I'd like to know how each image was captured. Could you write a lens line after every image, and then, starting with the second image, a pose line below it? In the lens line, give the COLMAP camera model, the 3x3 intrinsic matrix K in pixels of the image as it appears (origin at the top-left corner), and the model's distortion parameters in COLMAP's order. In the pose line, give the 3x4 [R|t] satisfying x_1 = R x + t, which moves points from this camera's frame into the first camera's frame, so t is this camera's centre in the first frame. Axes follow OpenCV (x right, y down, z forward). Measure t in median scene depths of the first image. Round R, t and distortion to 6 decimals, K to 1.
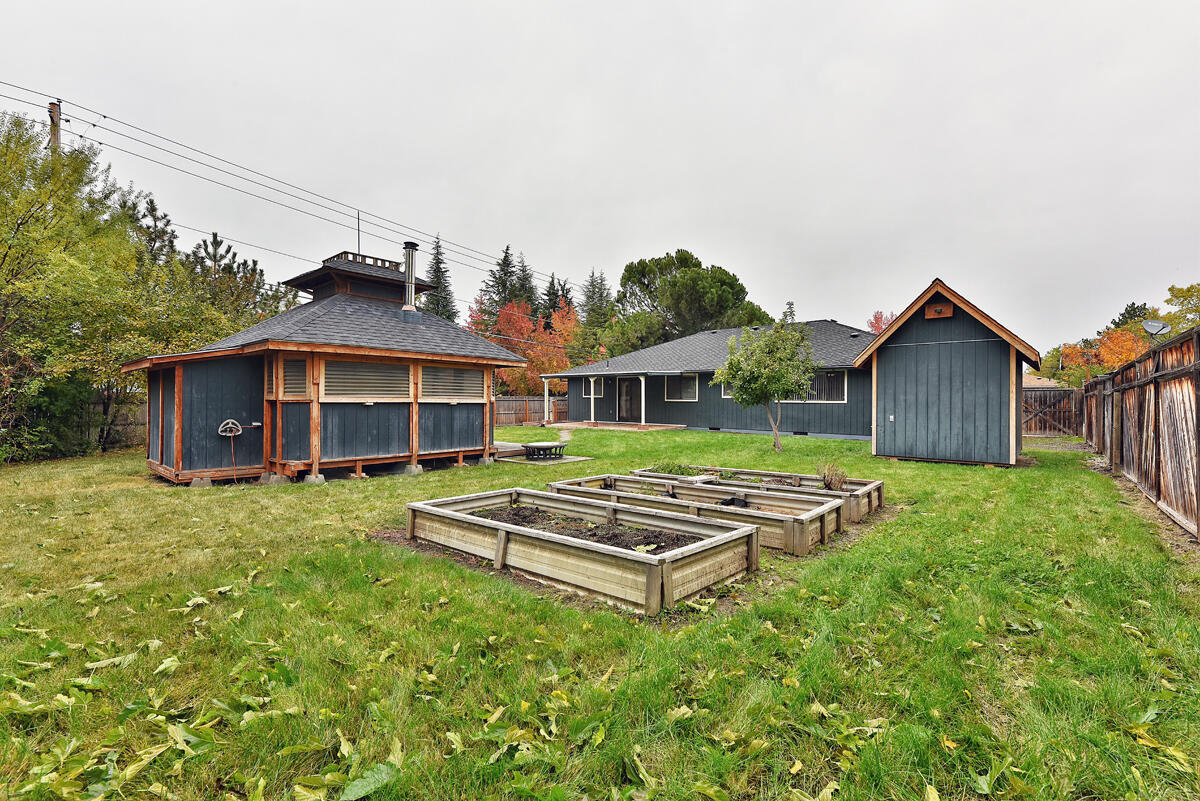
lens RADIAL K [[527.7, 0, 600.0], [0, 527.7, 400.5], [0, 0, 1]] dist [-0.000435, -0.000008]
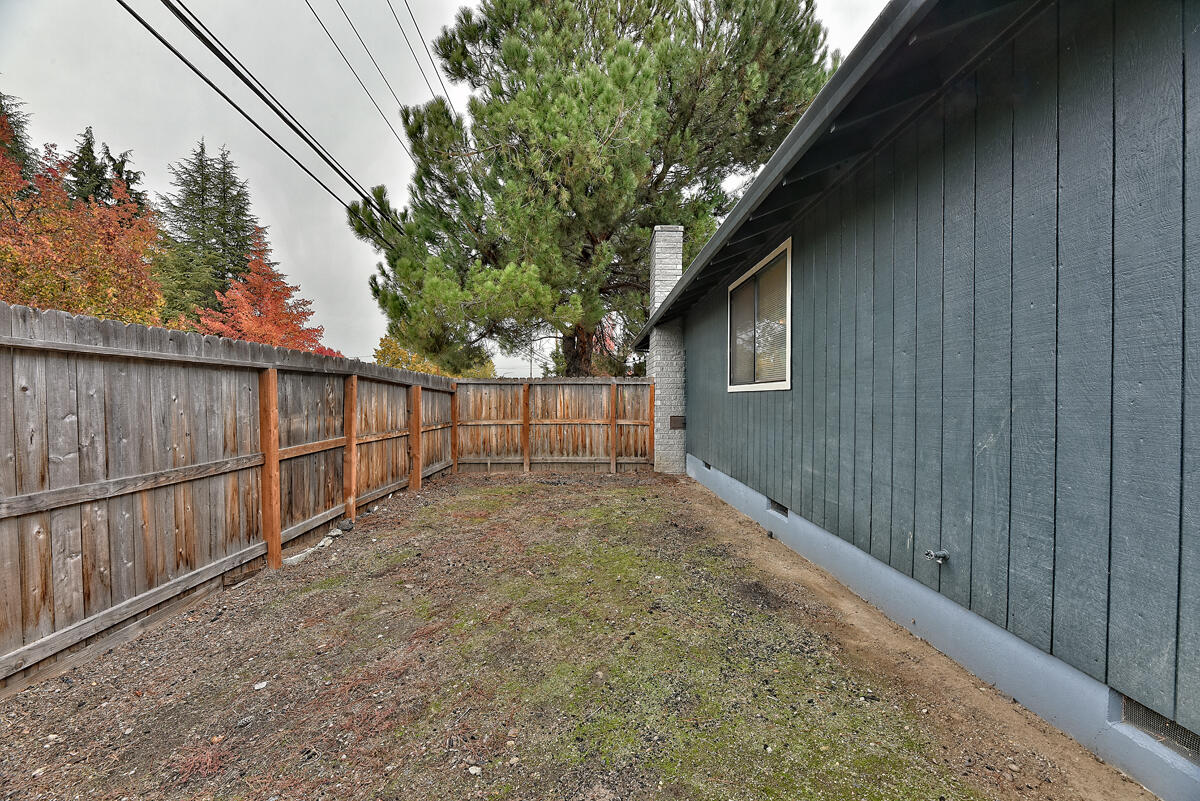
lens RADIAL K [[484.5, 0, 600.0], [0, 484.5, 400.5], [0, 0, 1]] dist [0.002791, -0.003740]
pose [[0.736907, -0.009921, 0.675921, -0.092839], [0.004374, 0.999941, 0.009909, 0.004149], [-0.675980, -0.004345, 0.736907, 0.730160]]
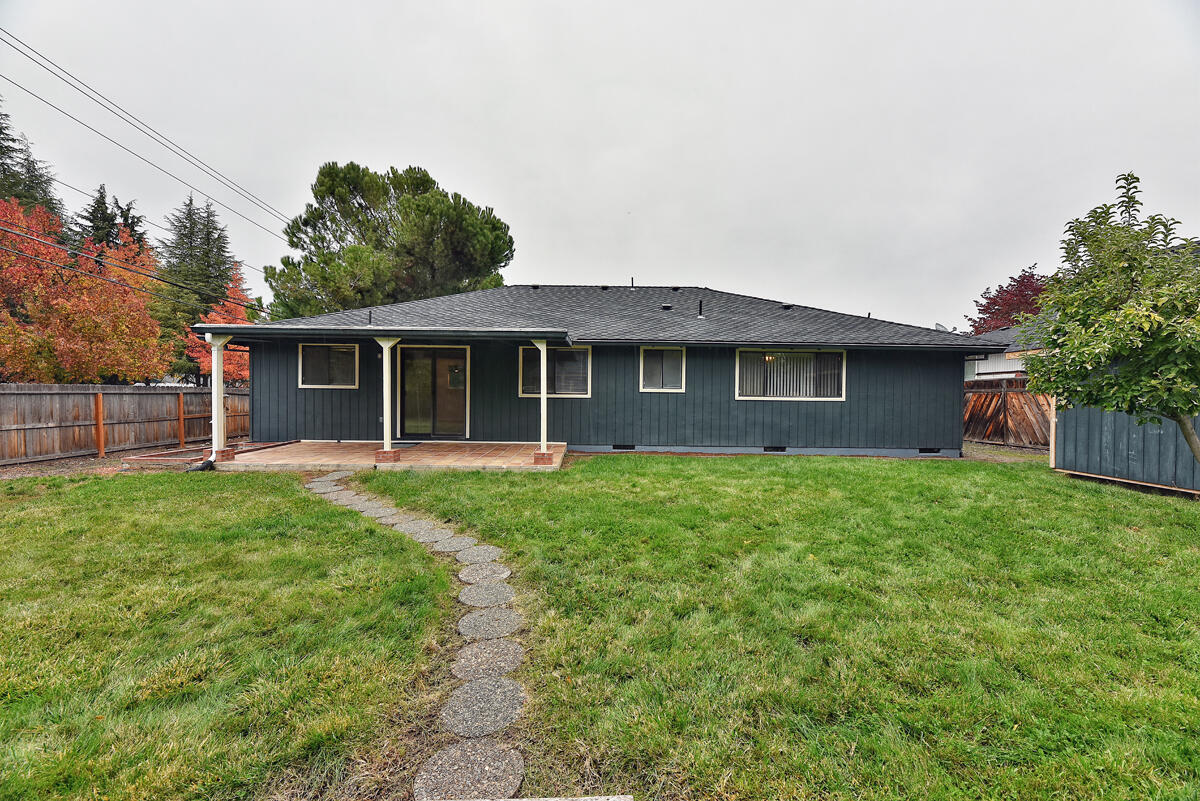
lens RADIAL K [[484.5, 0, 600.0], [0, 484.5, 400.5], [0, 0, 1]] dist [0.002791, -0.003740]
pose [[0.736901, -0.007452, 0.675960, -0.089713], [-0.002361, 0.999905, 0.013598, -0.001472], [-0.675997, -0.011617, 0.736813, 0.388864]]
